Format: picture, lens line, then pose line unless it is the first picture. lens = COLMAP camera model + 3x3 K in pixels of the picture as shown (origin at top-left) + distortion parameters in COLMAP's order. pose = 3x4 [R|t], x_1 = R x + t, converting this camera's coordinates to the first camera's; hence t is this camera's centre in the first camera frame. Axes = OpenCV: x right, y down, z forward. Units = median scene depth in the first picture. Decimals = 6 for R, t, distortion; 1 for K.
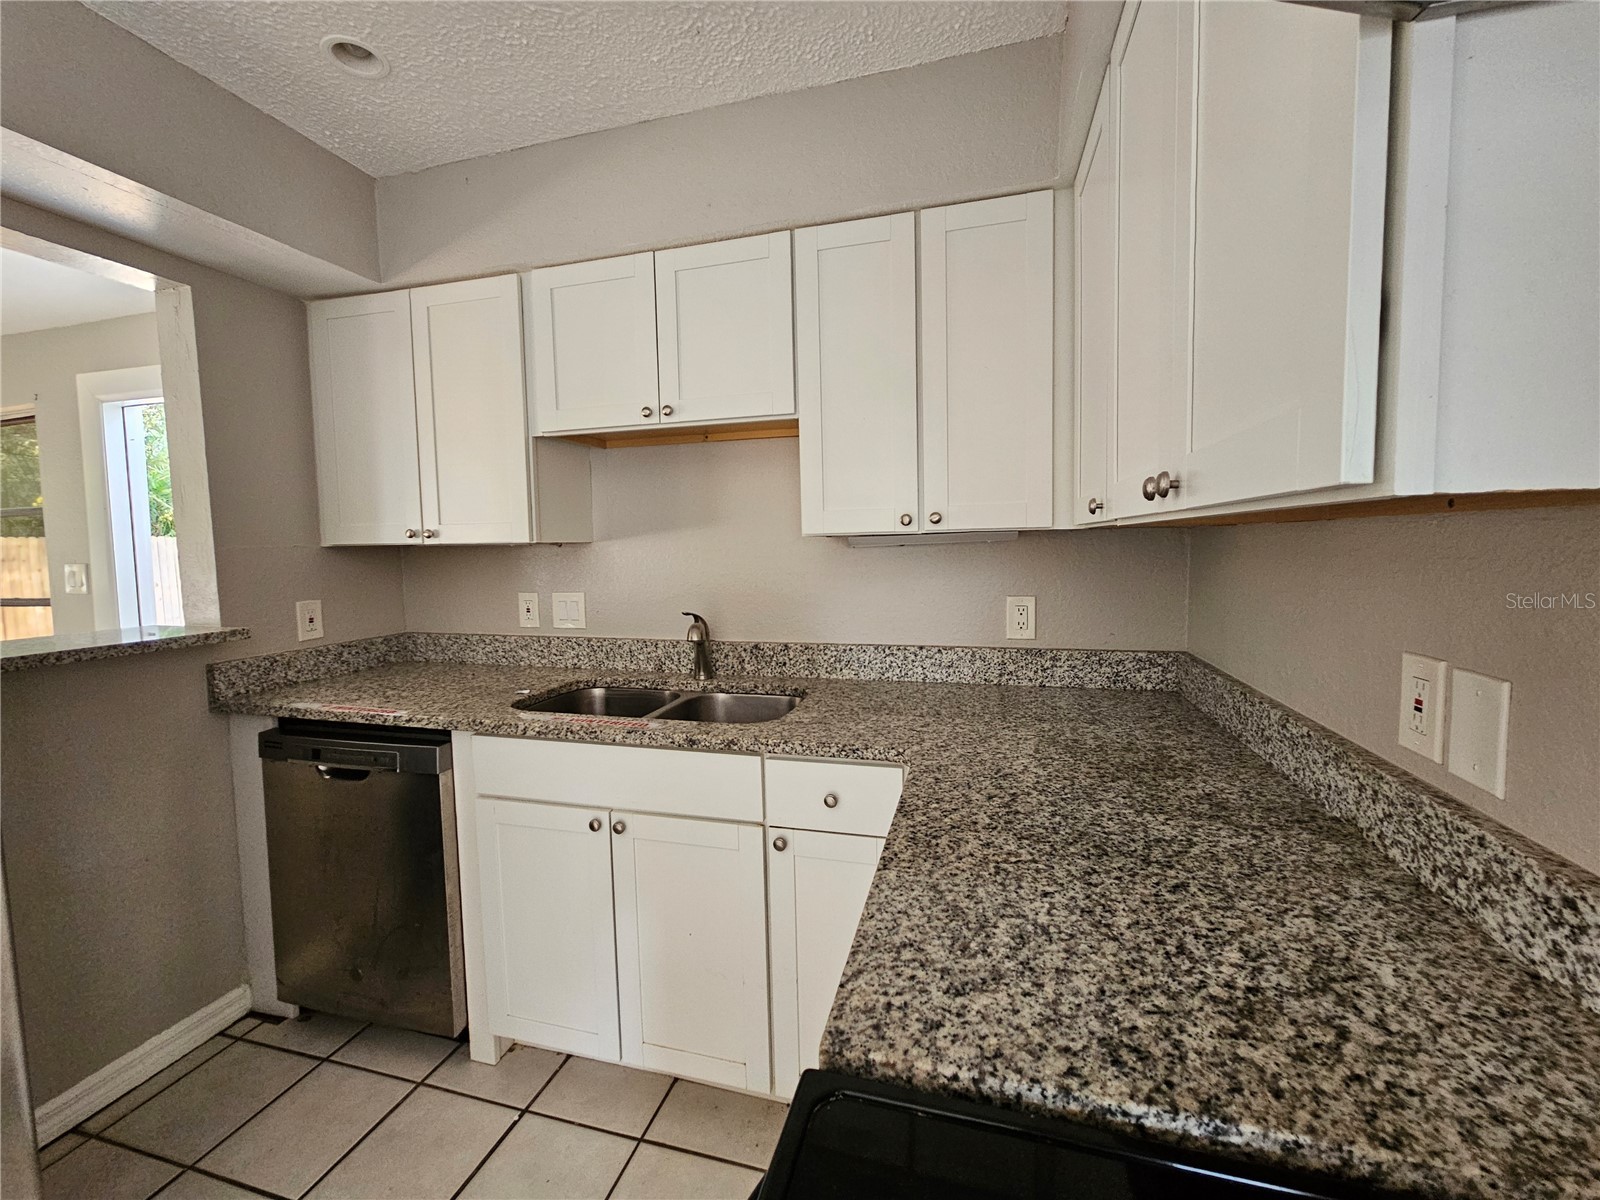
lens RADIAL K [[655.7, 0, 800.6], [0, 655.7, 593.5], [0, 0, 1]] dist [-0.003881, 0.000834]
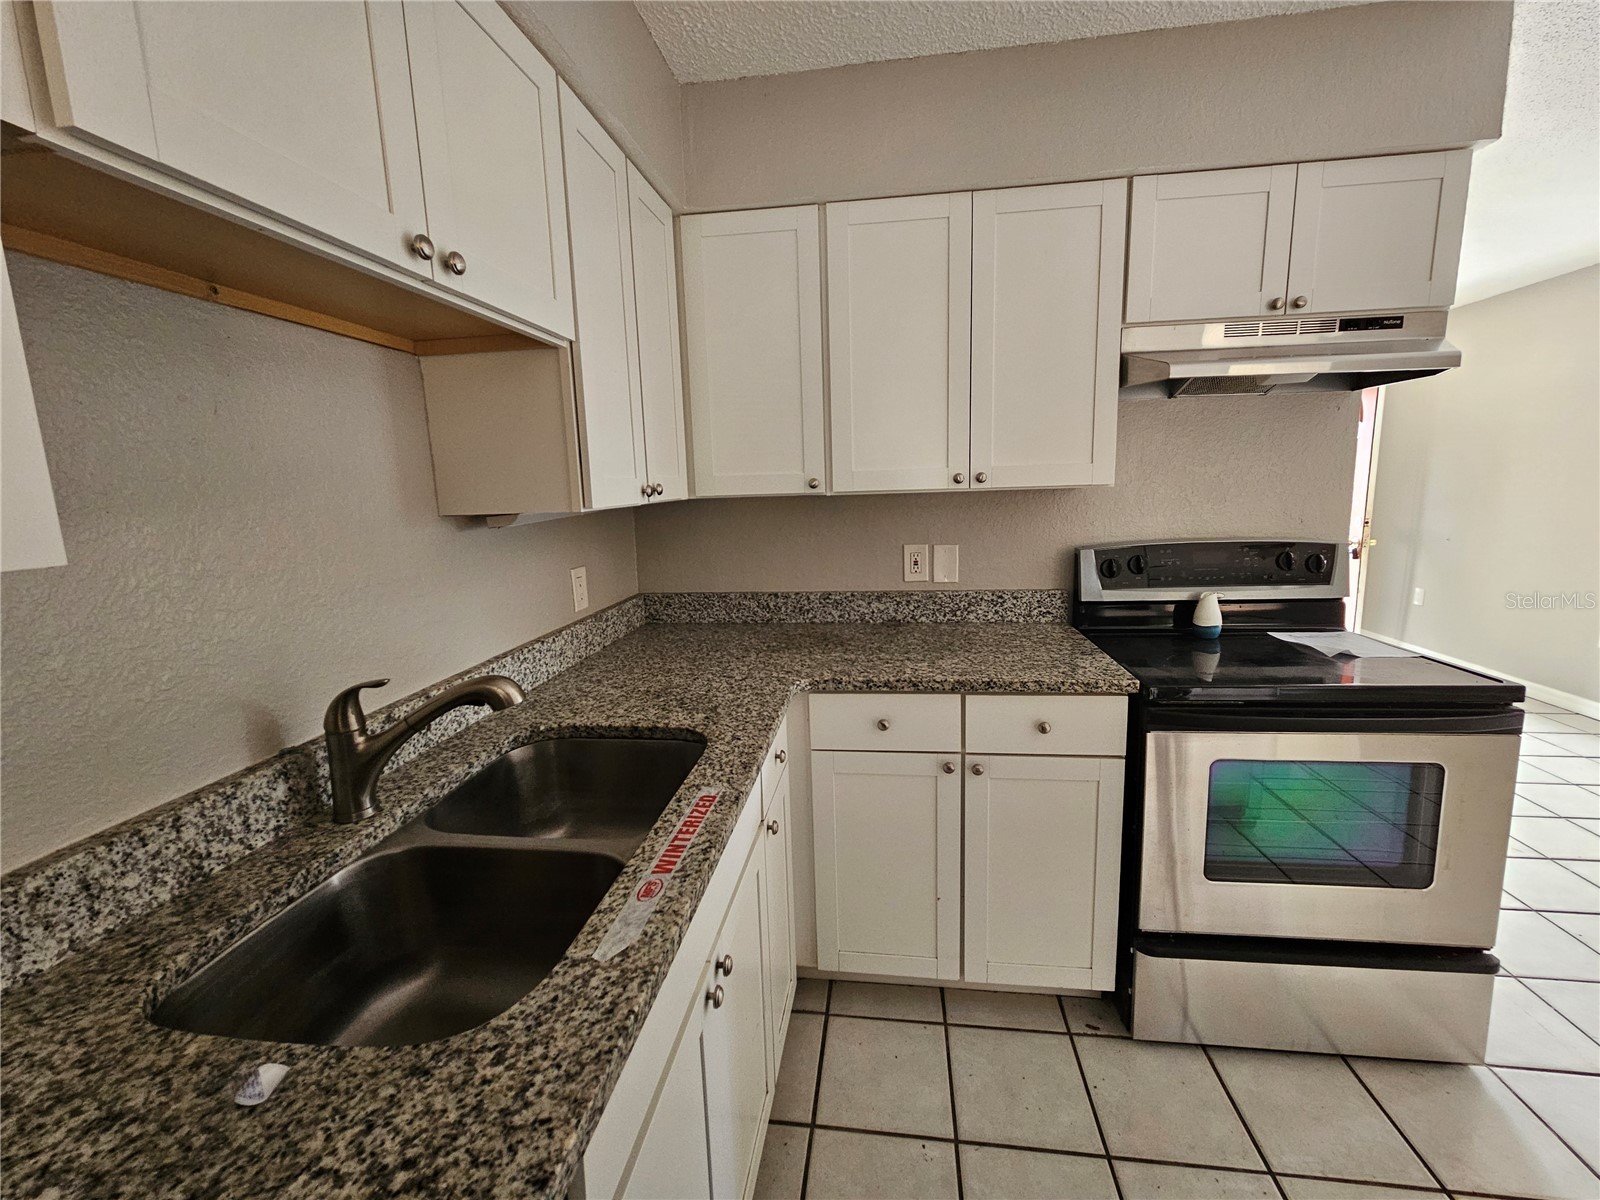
lens RADIAL K [[655.7, 0, 802.8], [0, 655.7, 588.6], [0, 0, 1]] dist [-0.003881, 0.000834]
pose [[-0.137525, -0.135589, 0.981174, -0.749174], [0.109657, 0.982413, 0.151130, -0.084114], [-0.984410, 0.128377, -0.120238, 0.820087]]
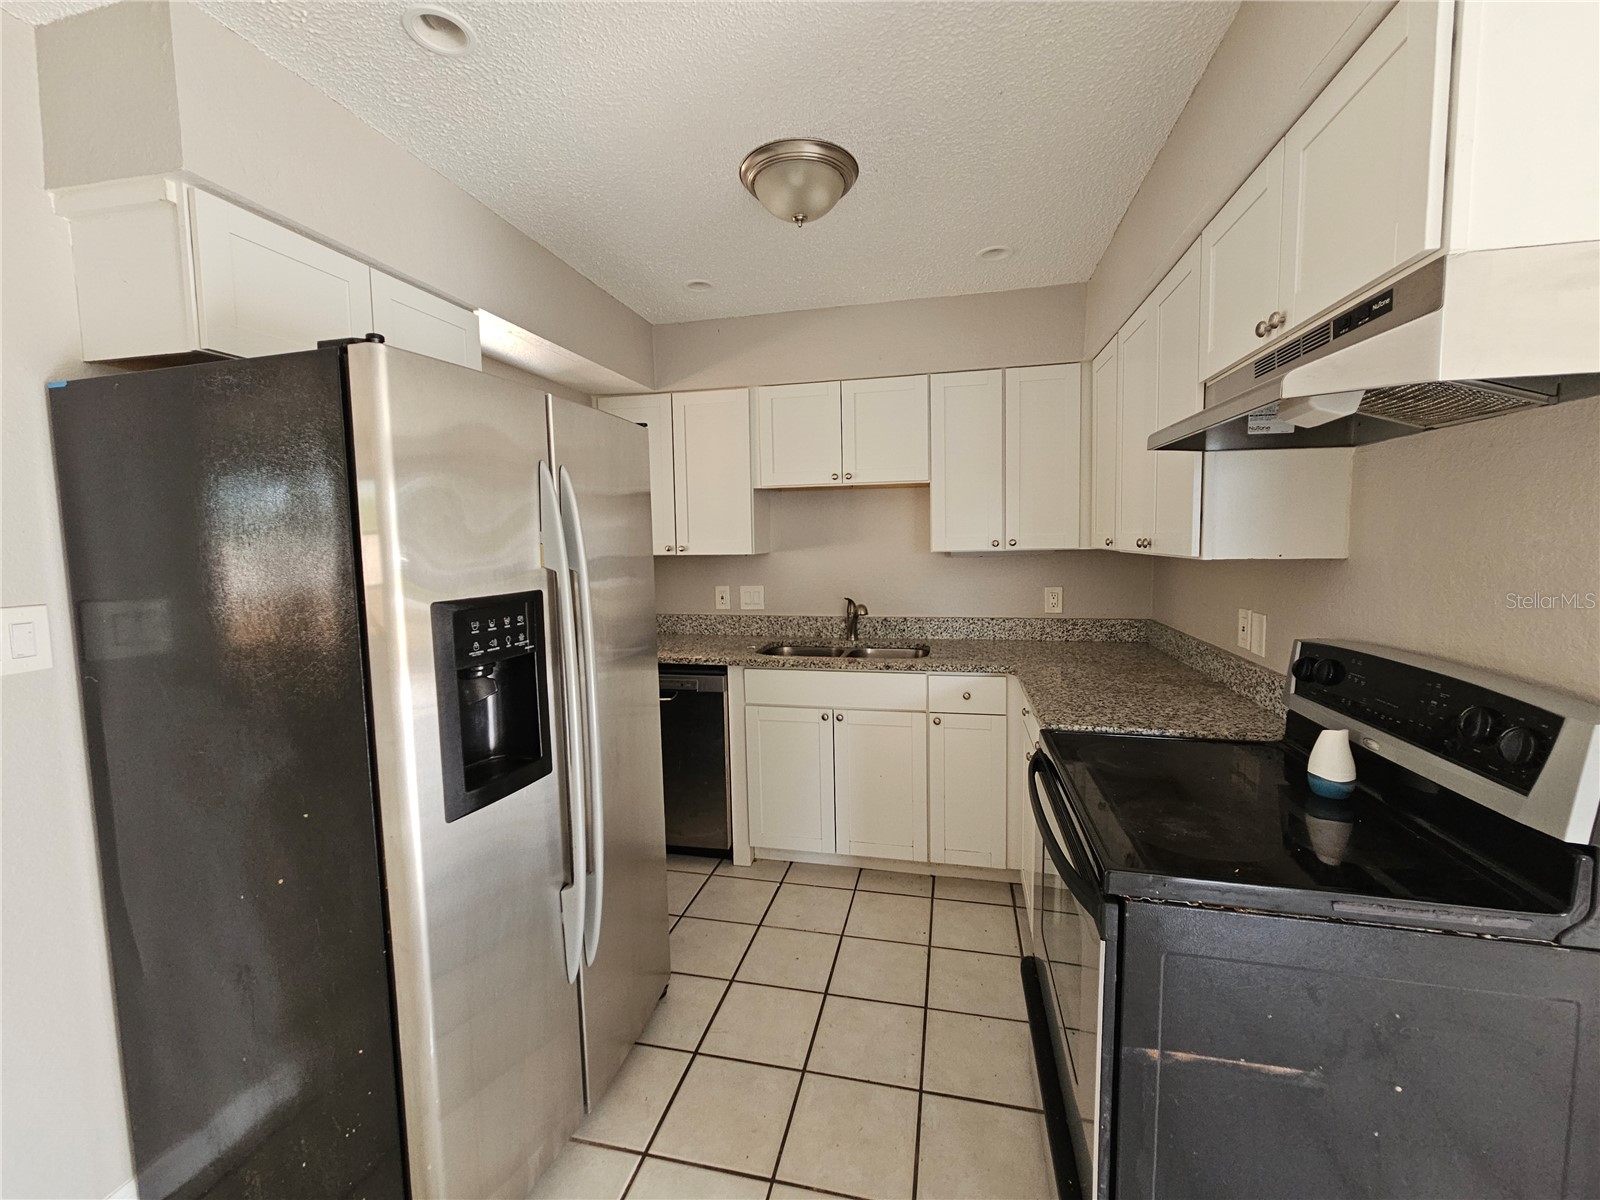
lens RADIAL K [[655.7, 0, 798.2], [0, 655.7, 594.5], [0, 0, 1]] dist [-0.003881, 0.000834]
pose [[0.999088, -0.003078, 0.042591, -0.398579], [0.002648, 0.999945, 0.010159, 0.004170], [-0.042620, -0.010037, 0.999041, -0.658625]]
